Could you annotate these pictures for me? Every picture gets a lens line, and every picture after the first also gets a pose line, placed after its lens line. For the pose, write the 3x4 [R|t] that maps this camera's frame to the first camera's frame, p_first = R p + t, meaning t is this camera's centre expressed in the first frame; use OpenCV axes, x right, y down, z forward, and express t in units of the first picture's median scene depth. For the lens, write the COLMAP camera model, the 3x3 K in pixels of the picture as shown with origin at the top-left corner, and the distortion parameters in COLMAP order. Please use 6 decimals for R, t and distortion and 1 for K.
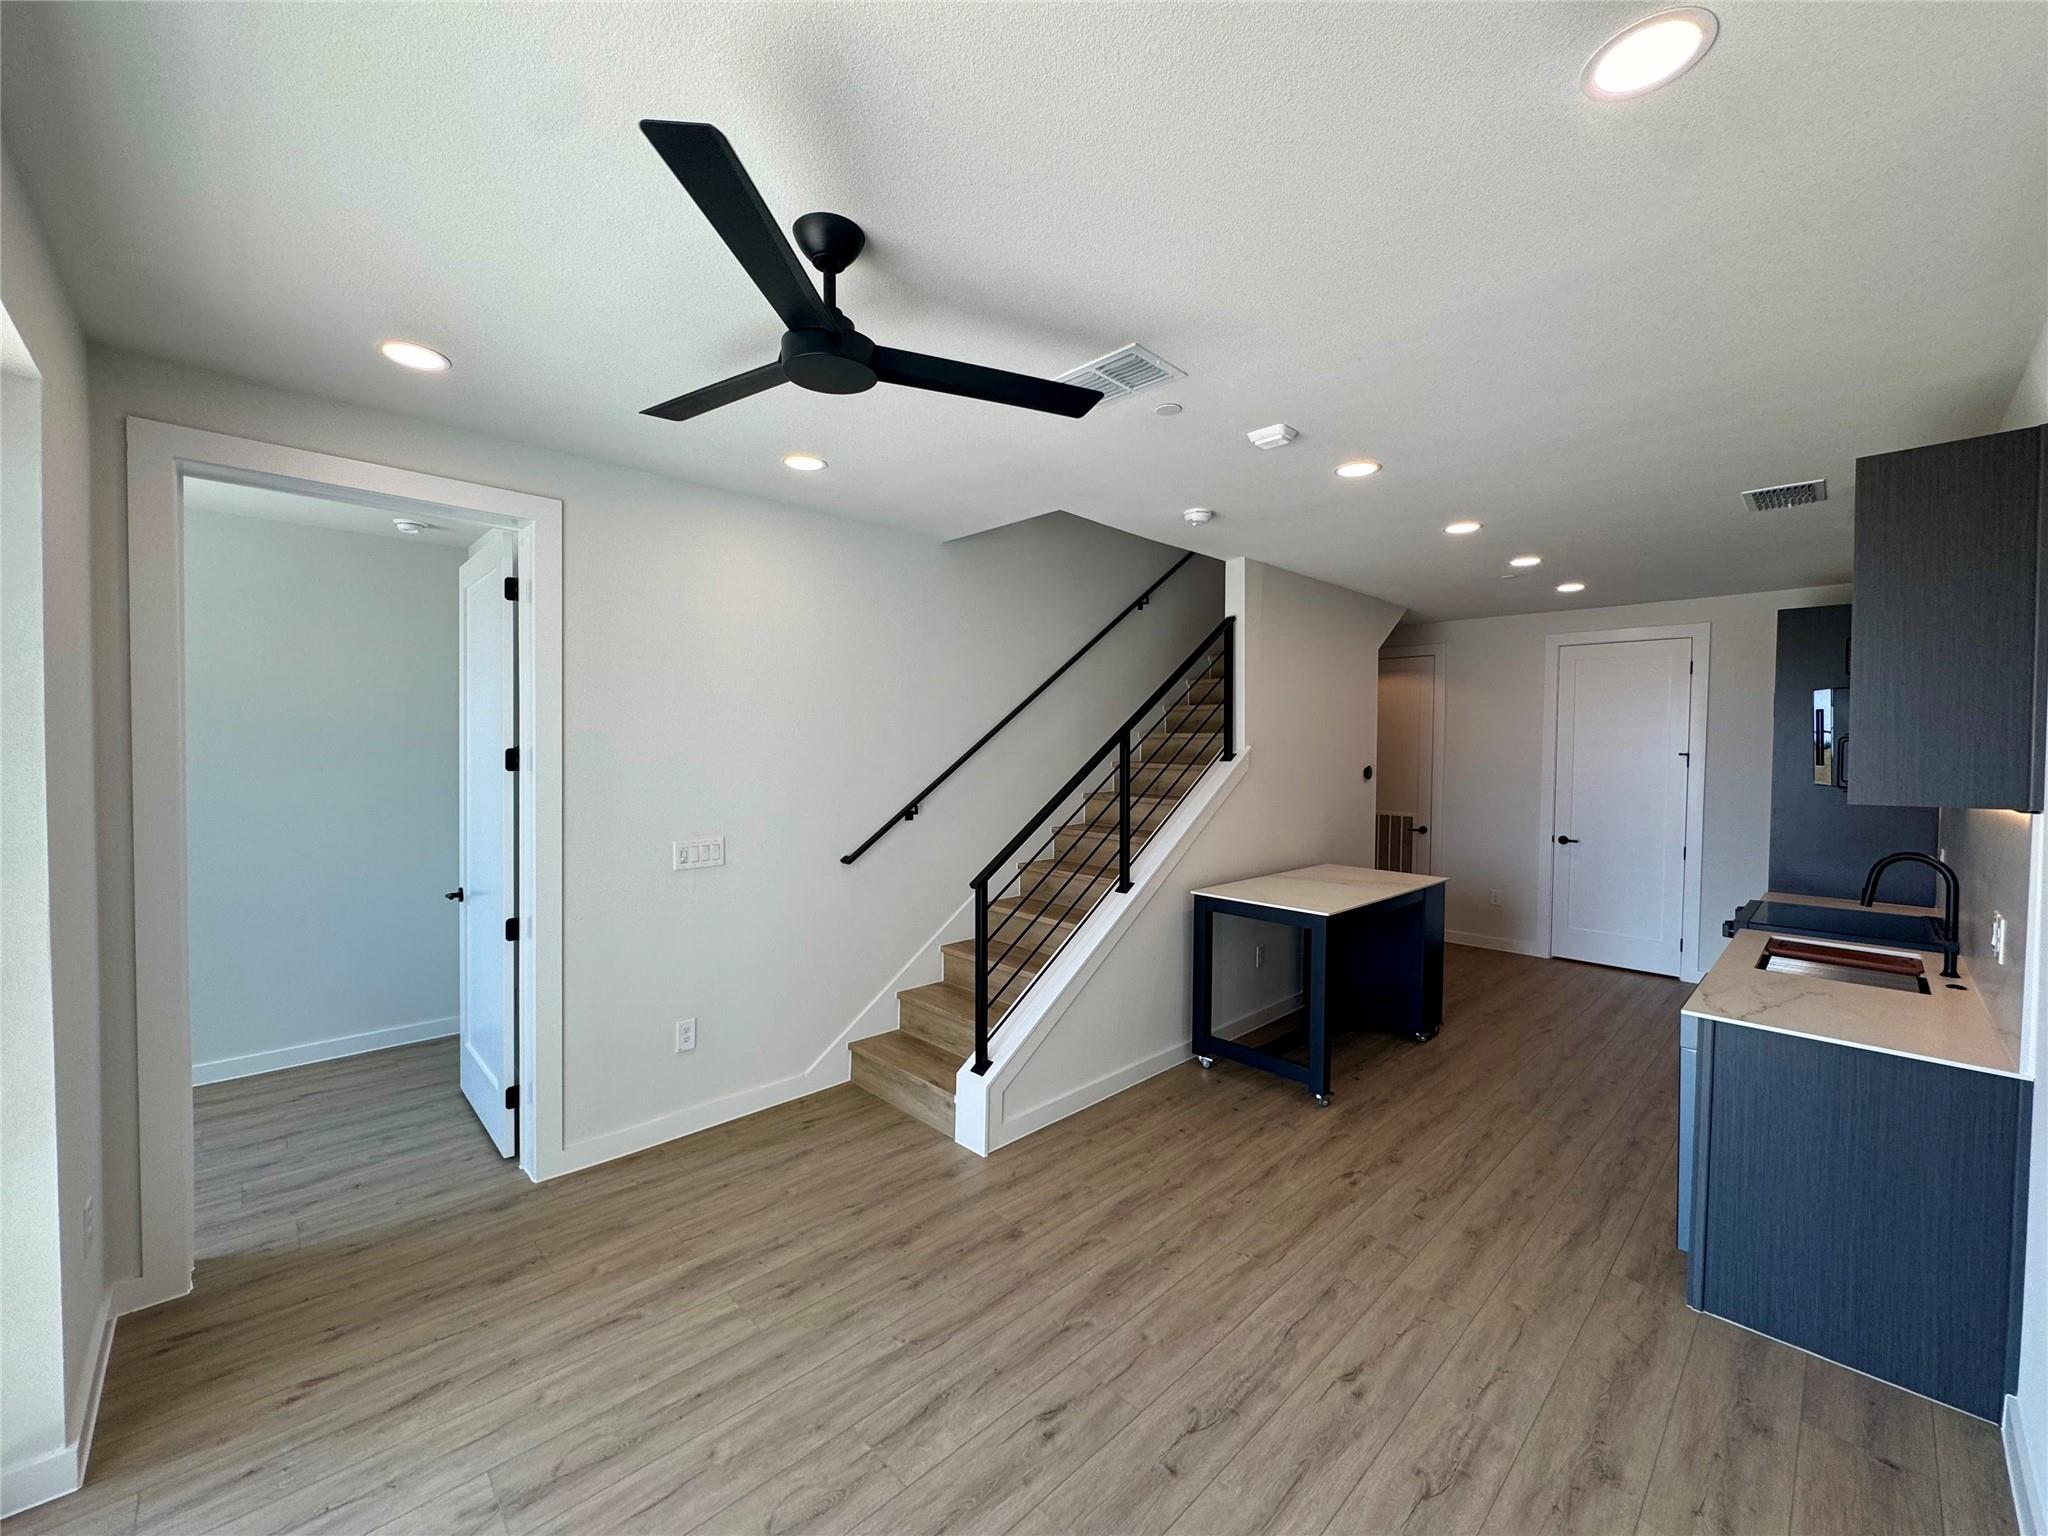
lens RADIAL K [[813.0, 0, 1024.0], [0, 813.0, 768.0], [0, 0, 1]] dist [-0.001483, 0.000395]
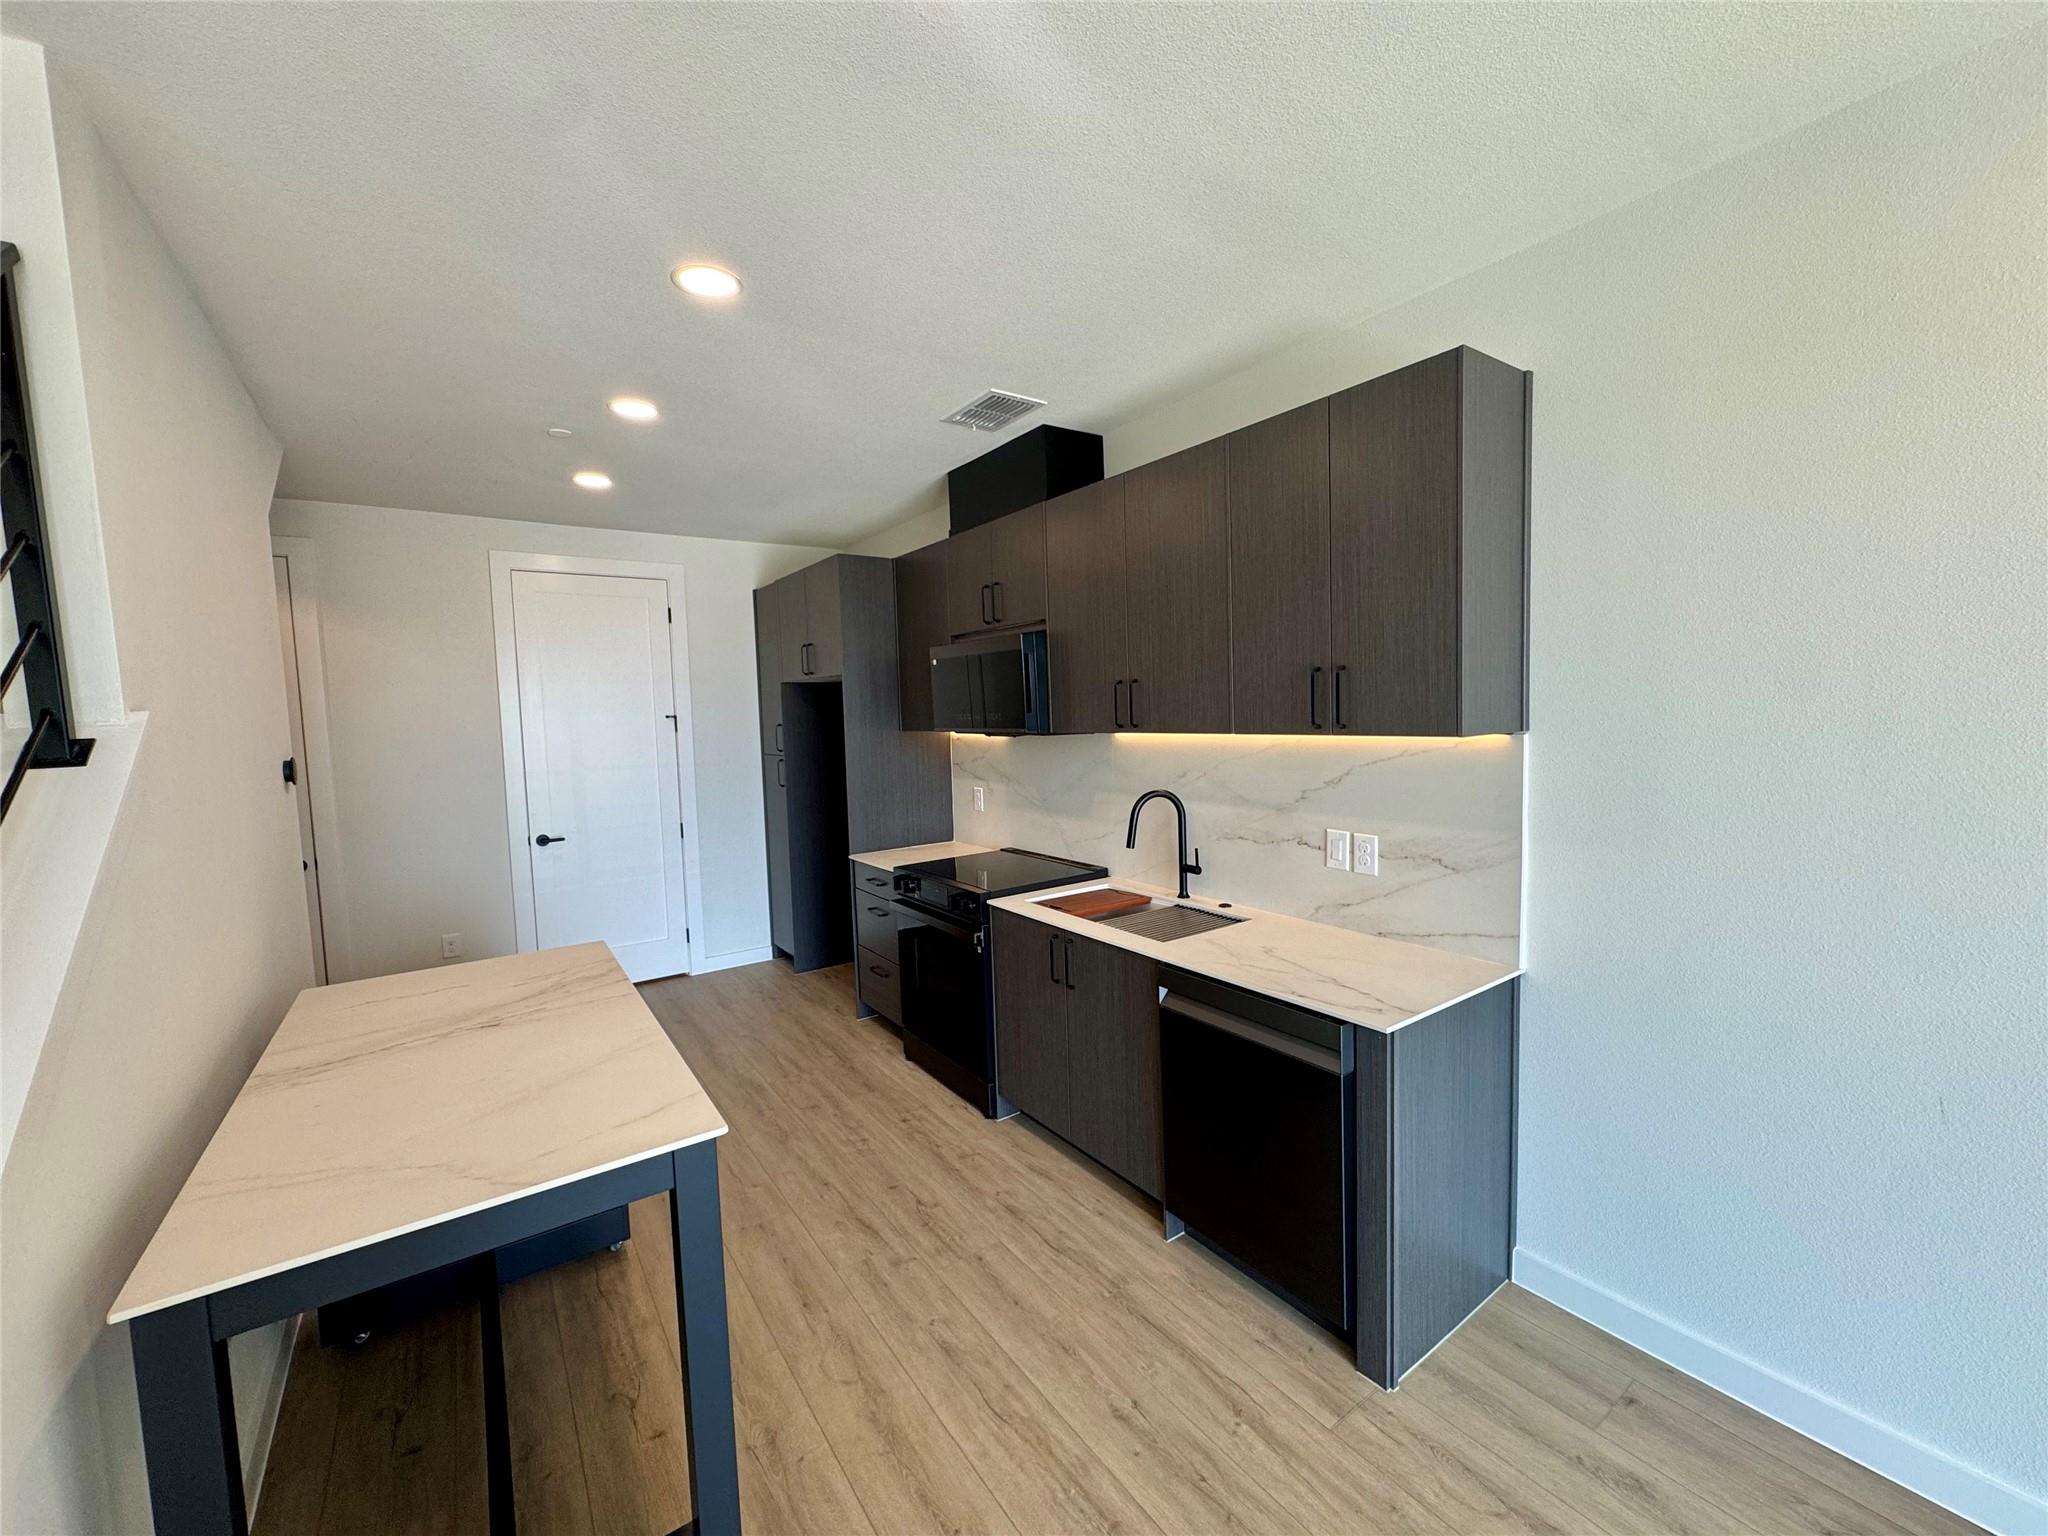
lens RADIAL K [[813.0, 0, 1024.0], [0, 813.0, 768.0], [0, 0, 1]] dist [-0.001483, 0.000395]
pose [[0.148861, -0.085586, 0.985147, 0.028931], [0.057588, 0.995307, 0.077767, -0.013651], [-0.987180, 0.045156, 0.153091, 0.822685]]
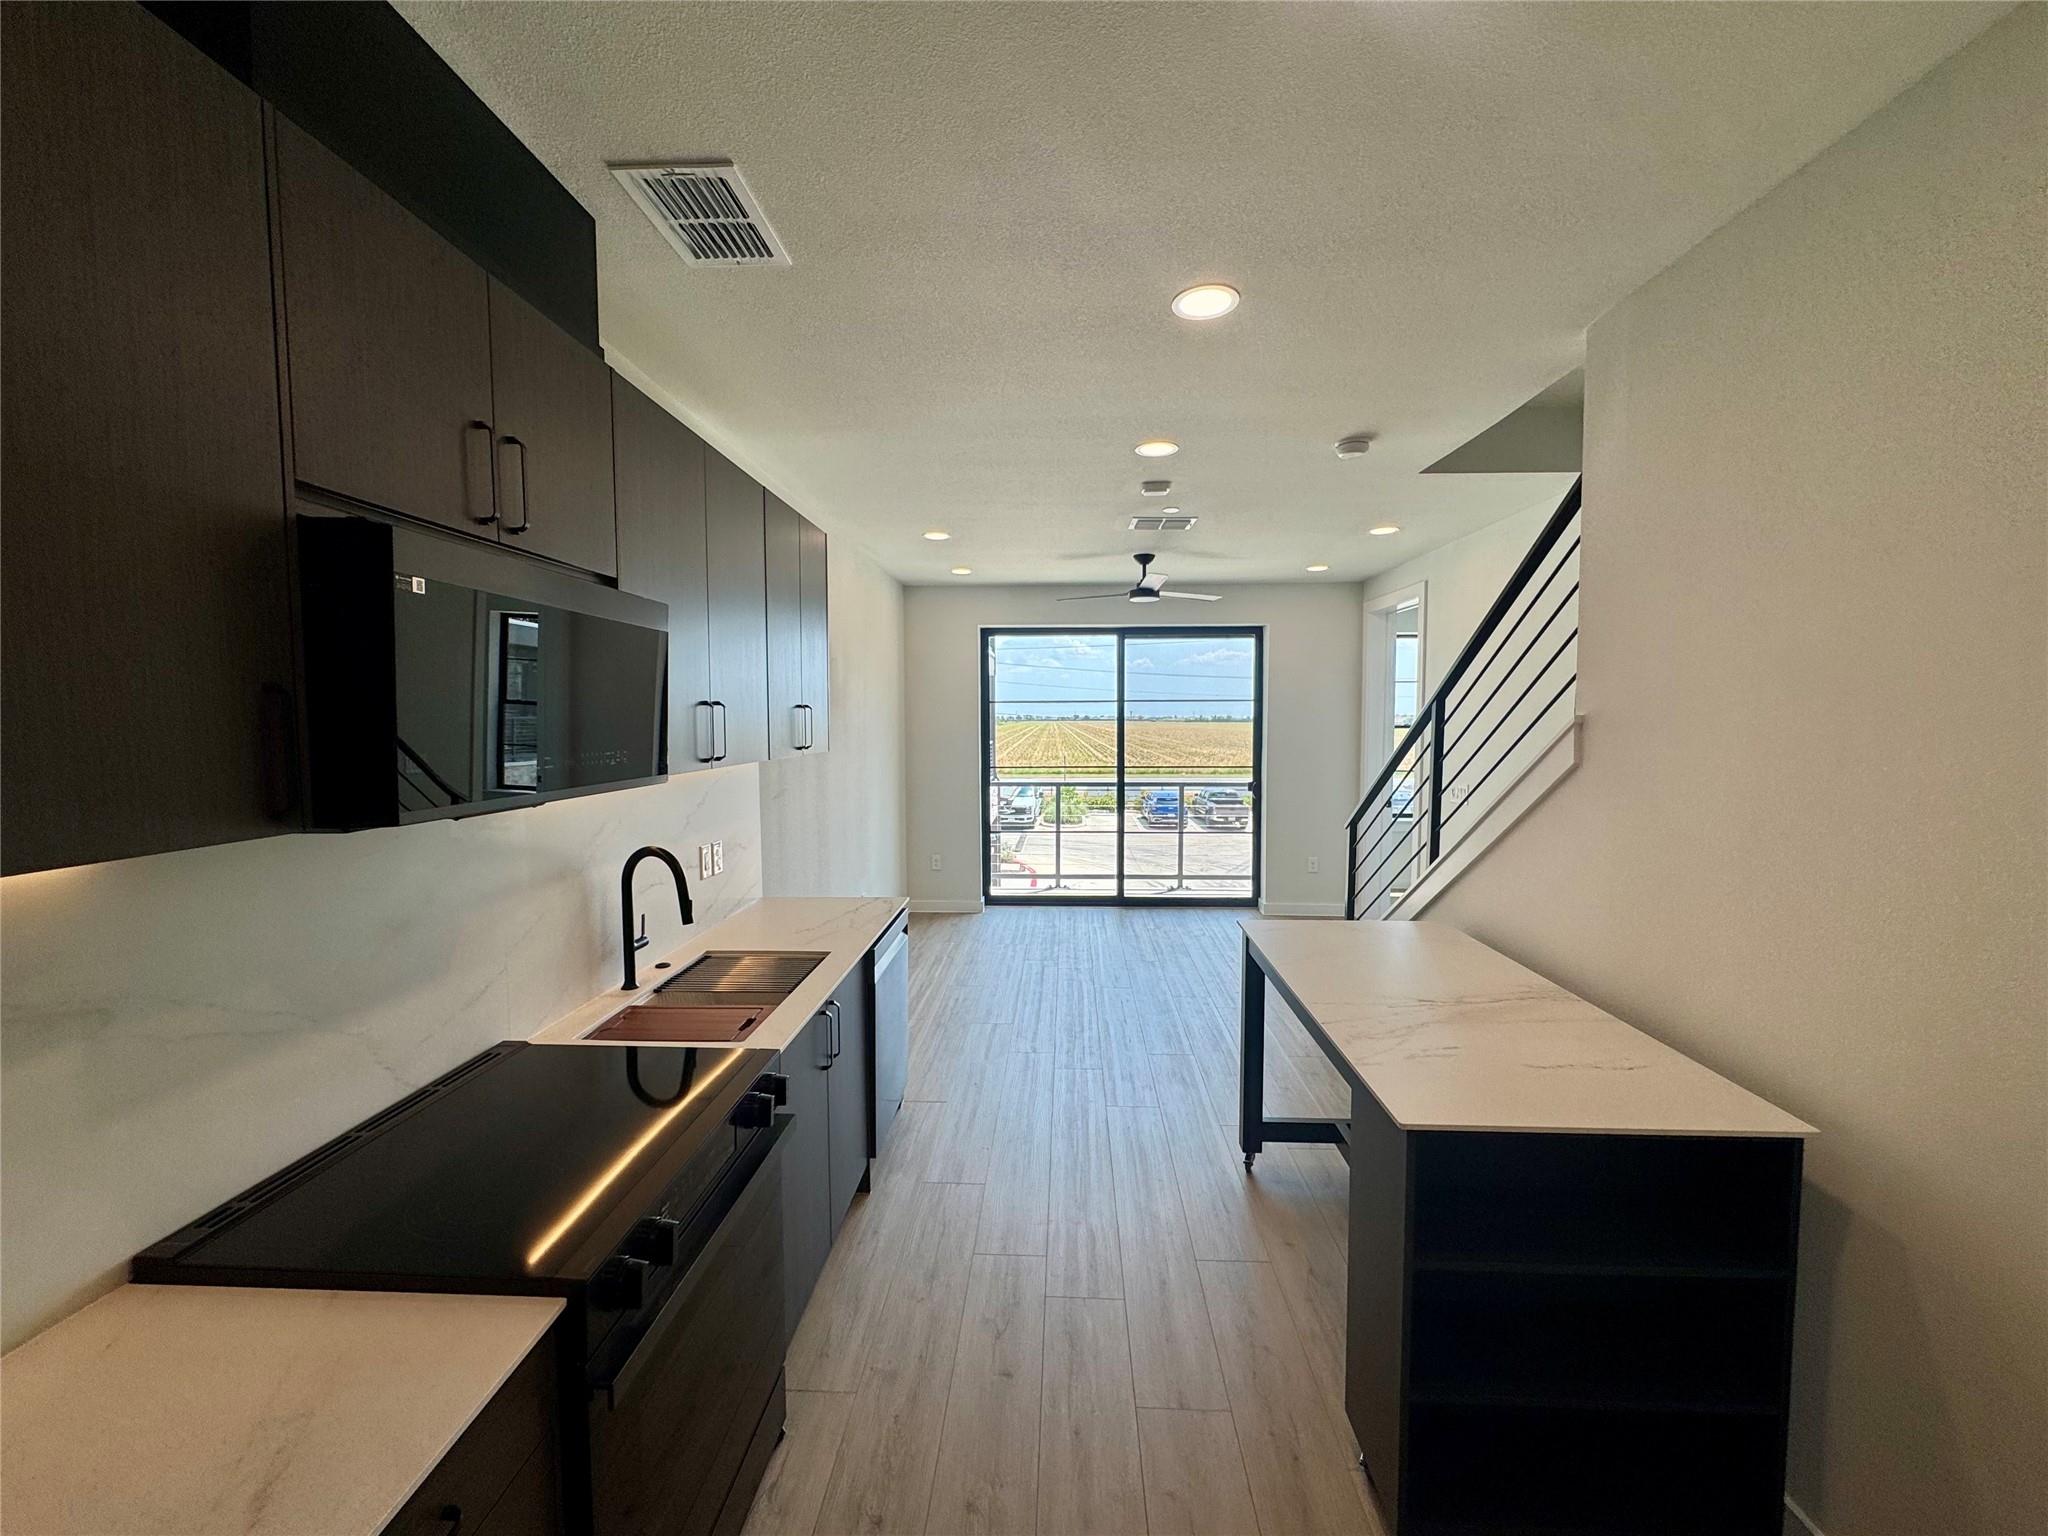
lens RADIAL K [[813.0, 0, 1024.0], [0, 813.0, 768.0], [0, 0, 1]] dist [-0.001483, 0.000395]
pose [[-0.723124, 0.041246, -0.689486, 1.119701], [-0.017400, 0.996811, 0.077880, -0.034627], [0.690499, 0.068314, -0.720100, 1.482129]]
